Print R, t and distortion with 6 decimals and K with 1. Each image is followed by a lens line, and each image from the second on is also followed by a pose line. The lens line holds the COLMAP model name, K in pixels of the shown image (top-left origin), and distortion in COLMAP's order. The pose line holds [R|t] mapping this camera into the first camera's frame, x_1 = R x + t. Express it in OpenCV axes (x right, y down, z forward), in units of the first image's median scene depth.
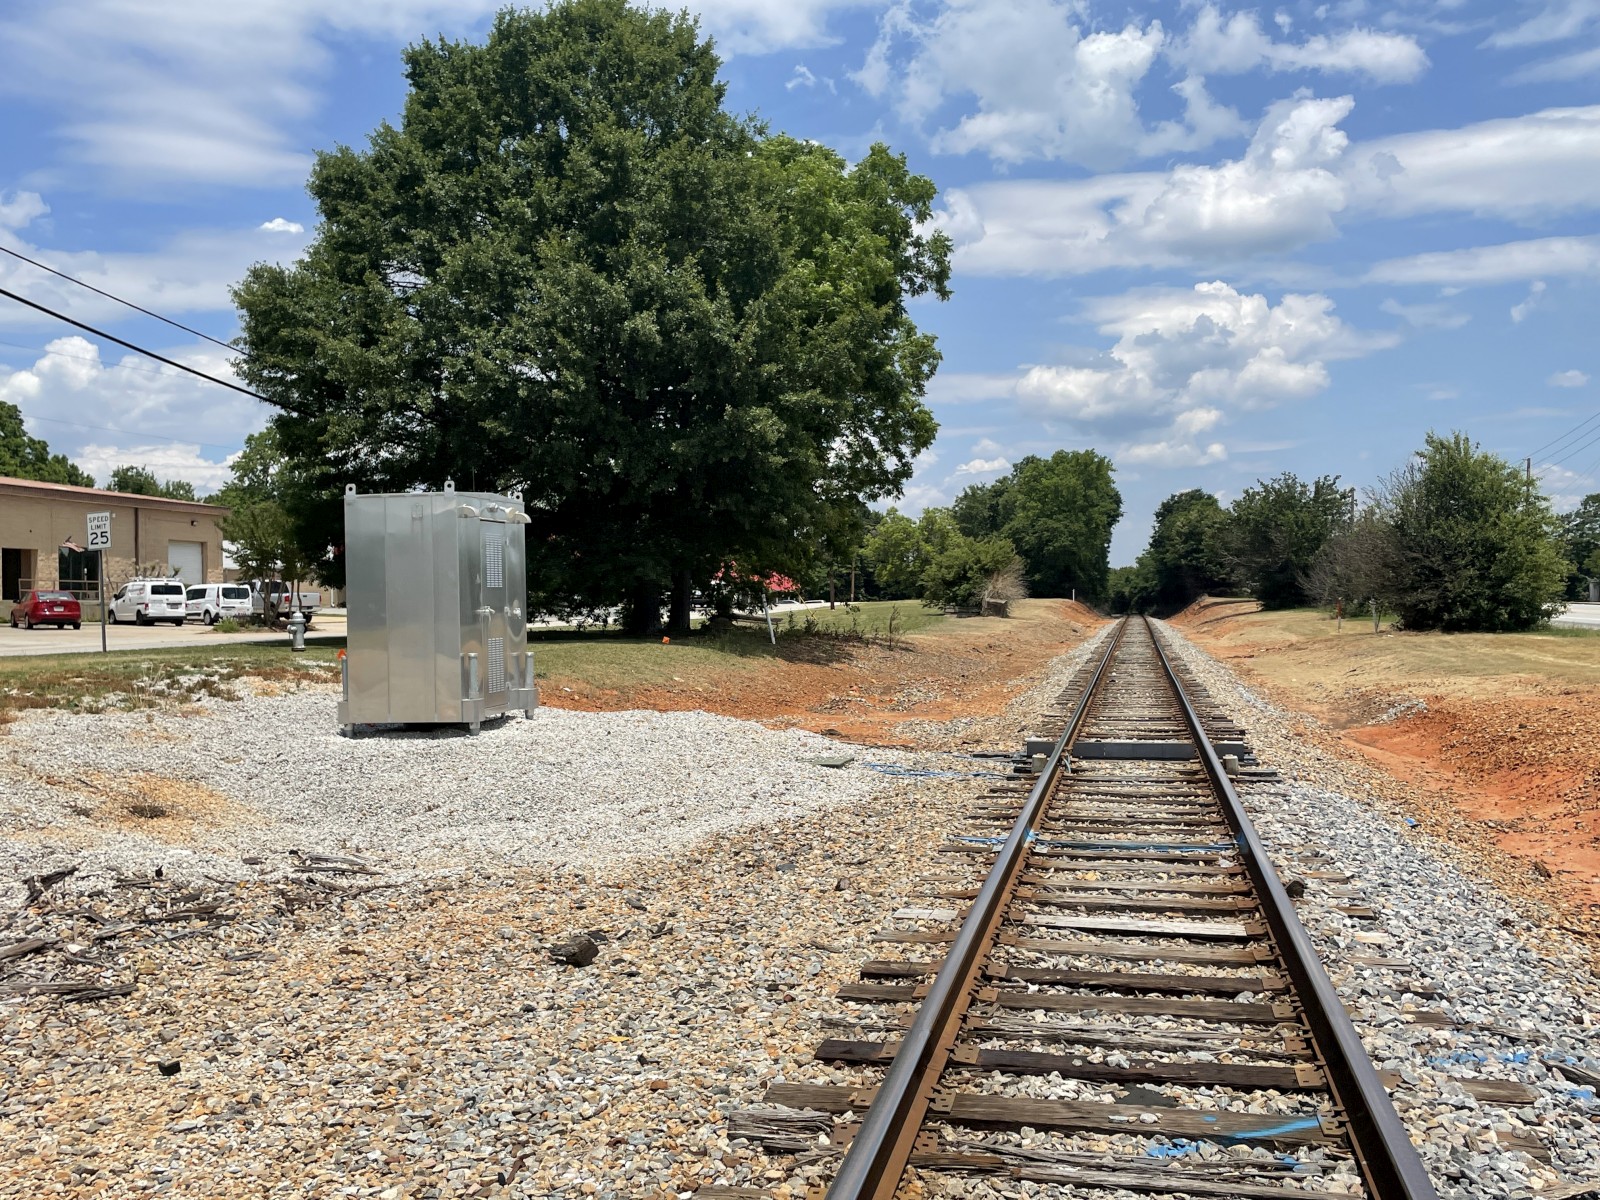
lens RADIAL K [[1445.0, 0, 798.4], [0, 1445.0, 578.2], [0, 0, 1]] dist [0.100618, -0.124788]
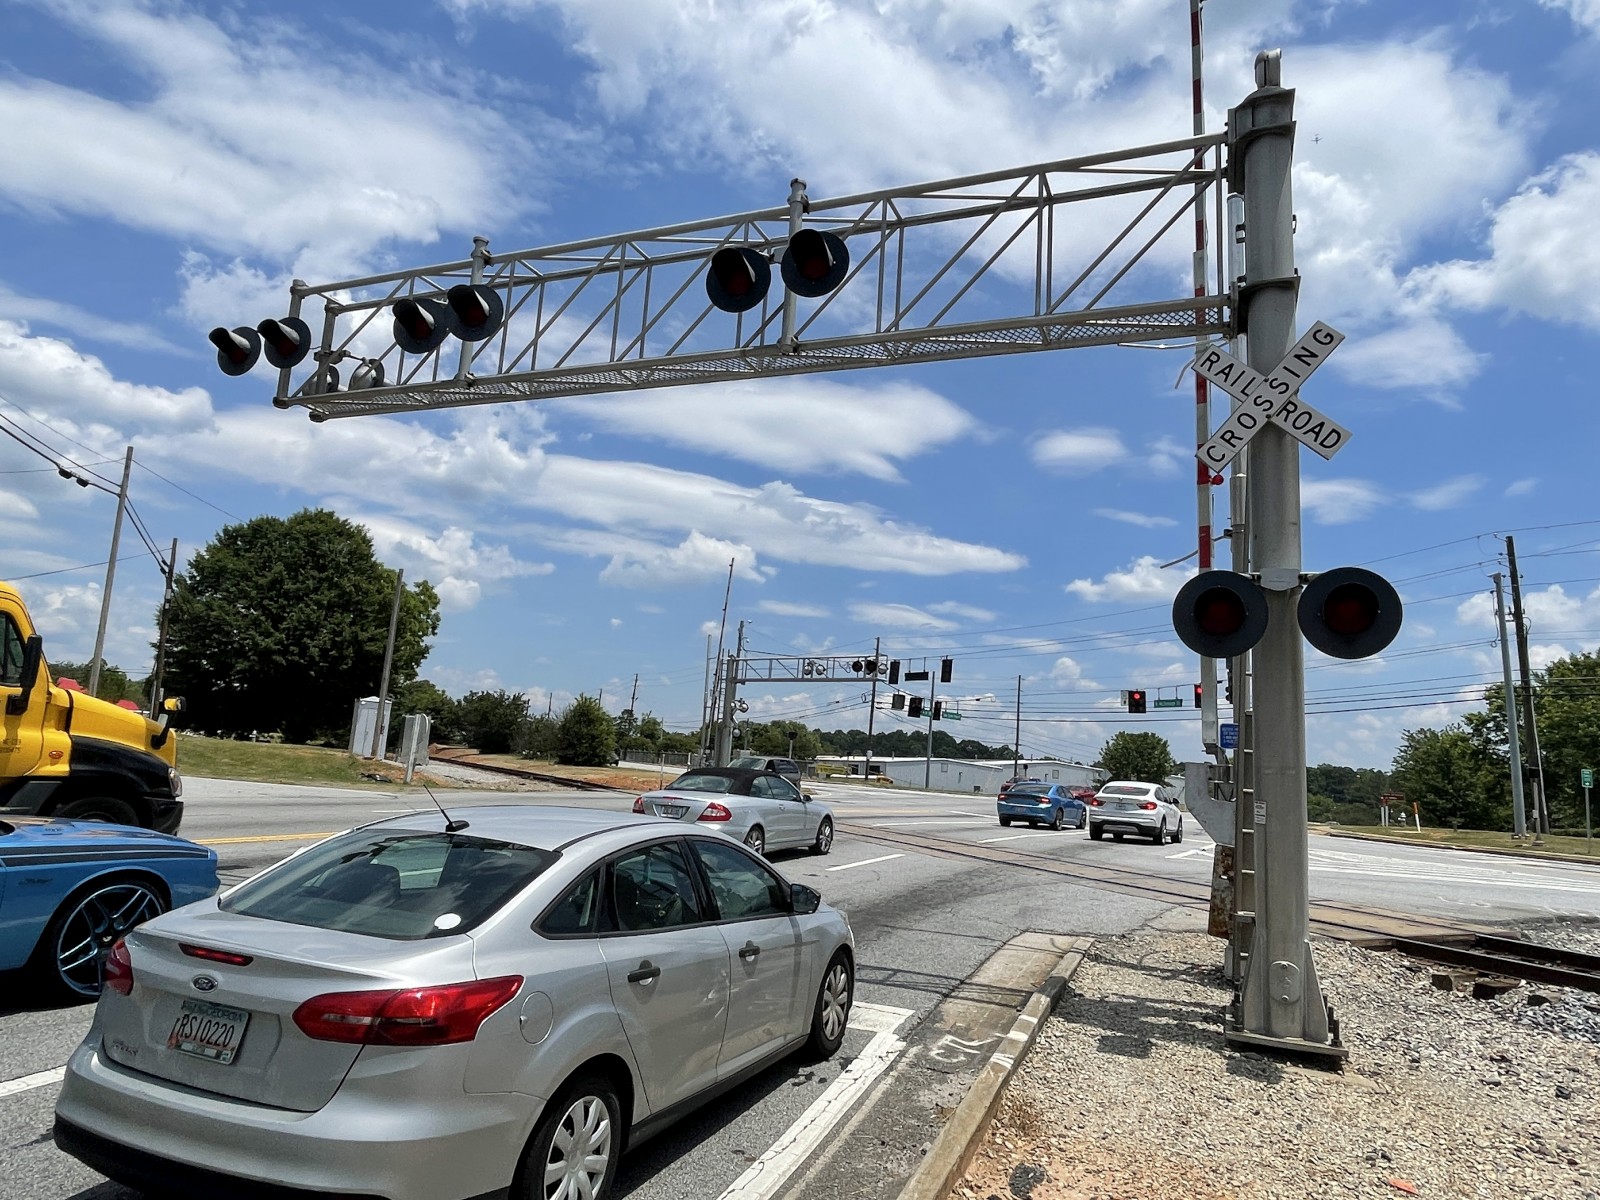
lens RADIAL K [[971.8, 0, 800.0], [0, 971.8, 600.0], [0, 0, 1]] dist [0.001398, 0.000301]
pose [[0.778517, 0.166996, 0.604999, -0.557258], [-0.080685, 0.982583, -0.167394, 0.003124], [-0.622416, 0.081505, 0.778431, -1.024167]]
